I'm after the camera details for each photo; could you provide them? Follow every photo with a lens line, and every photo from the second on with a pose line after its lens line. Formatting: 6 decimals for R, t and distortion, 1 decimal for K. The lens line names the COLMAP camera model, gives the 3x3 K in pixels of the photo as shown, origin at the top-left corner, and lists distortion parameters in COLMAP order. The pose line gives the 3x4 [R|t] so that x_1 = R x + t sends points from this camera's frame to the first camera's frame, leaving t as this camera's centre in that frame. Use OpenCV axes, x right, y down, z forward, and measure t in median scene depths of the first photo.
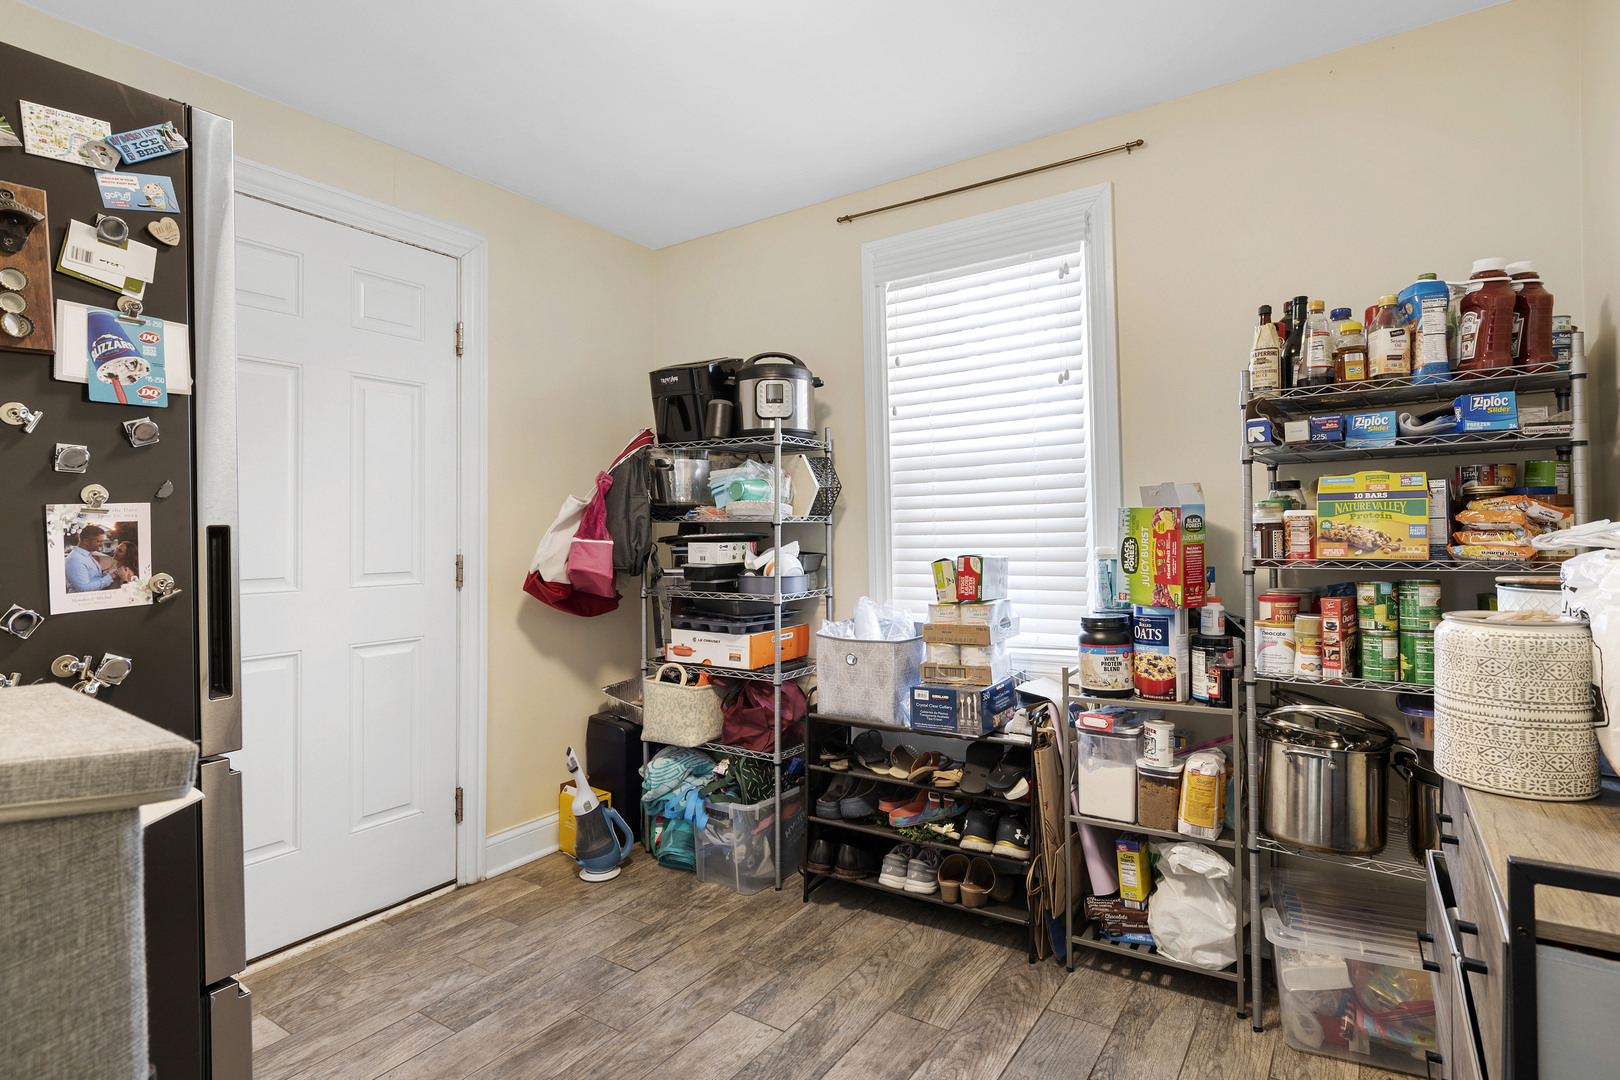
lens RADIAL K [[827.4, 0, 809.0], [0, 827.4, 534.7], [0, 0, 1]] dist [-0.004630, -0.001867]
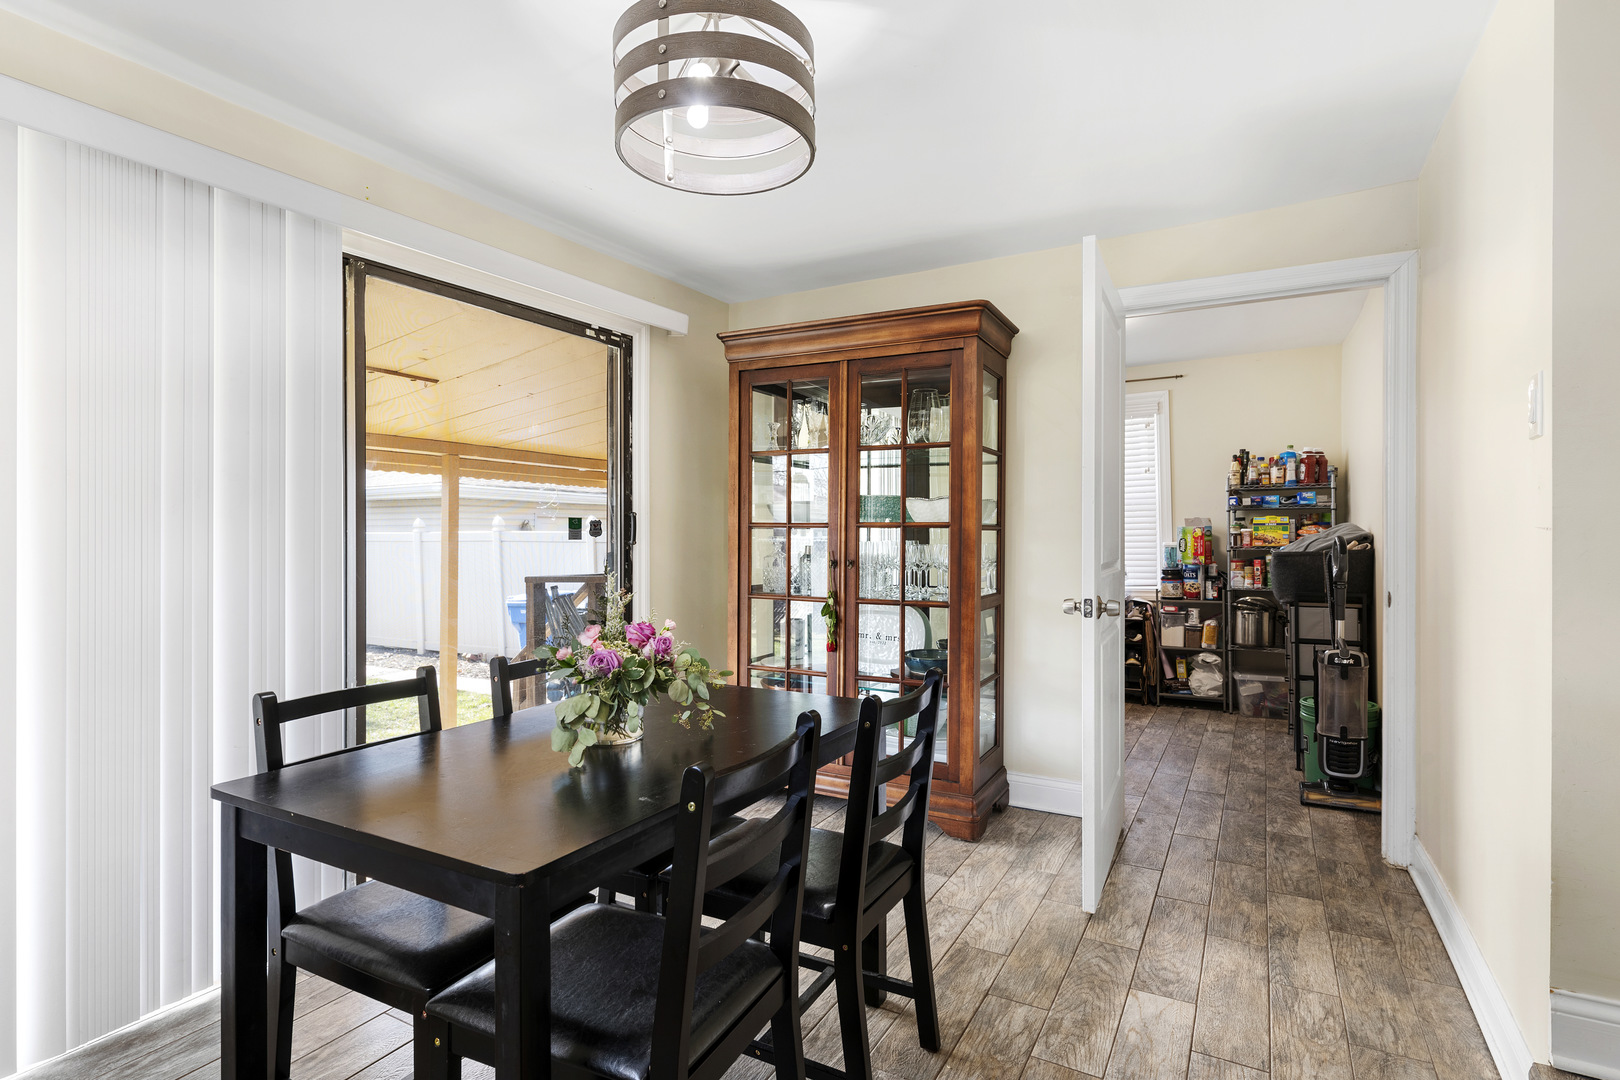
lens RADIAL K [[827.4, 0, 811.0], [0, 827.4, 539.7], [0, 0, 1]] dist [-0.004630, -0.001867]
pose [[0.995825, 0.010253, 0.090705, -1.100832], [-0.010063, 0.999946, -0.002547, 0.028814], [-0.090726, 0.001624, 0.995875, -1.613168]]
